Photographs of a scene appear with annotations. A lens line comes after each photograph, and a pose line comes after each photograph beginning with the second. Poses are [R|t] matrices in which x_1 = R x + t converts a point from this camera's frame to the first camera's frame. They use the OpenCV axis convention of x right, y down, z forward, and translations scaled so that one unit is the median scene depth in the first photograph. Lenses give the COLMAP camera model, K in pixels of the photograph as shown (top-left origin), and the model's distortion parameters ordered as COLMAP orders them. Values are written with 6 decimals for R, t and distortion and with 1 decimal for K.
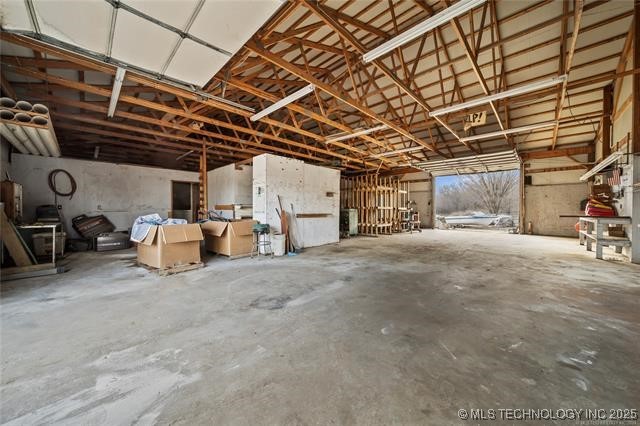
lens RADIAL K [[225.9, 0, 318.1], [0, 225.9, 213.0], [0, 0, 1]] dist [-0.009226, 0.000079]
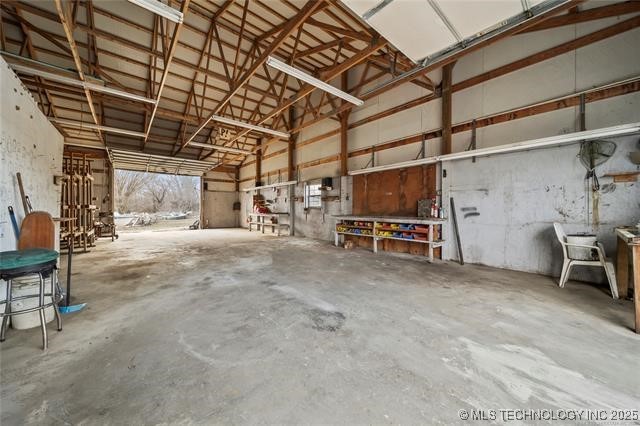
lens RADIAL K [[225.9, 0, 319.2], [0, 225.9, 213.0], [0, 0, 1]] dist [-0.009226, 0.000079]
pose [[0.099805, -0.020147, 0.994803, -1.097885], [0.019407, 0.999644, 0.018298, -0.020534], [-0.994818, 0.017480, 0.100160, 0.972788]]
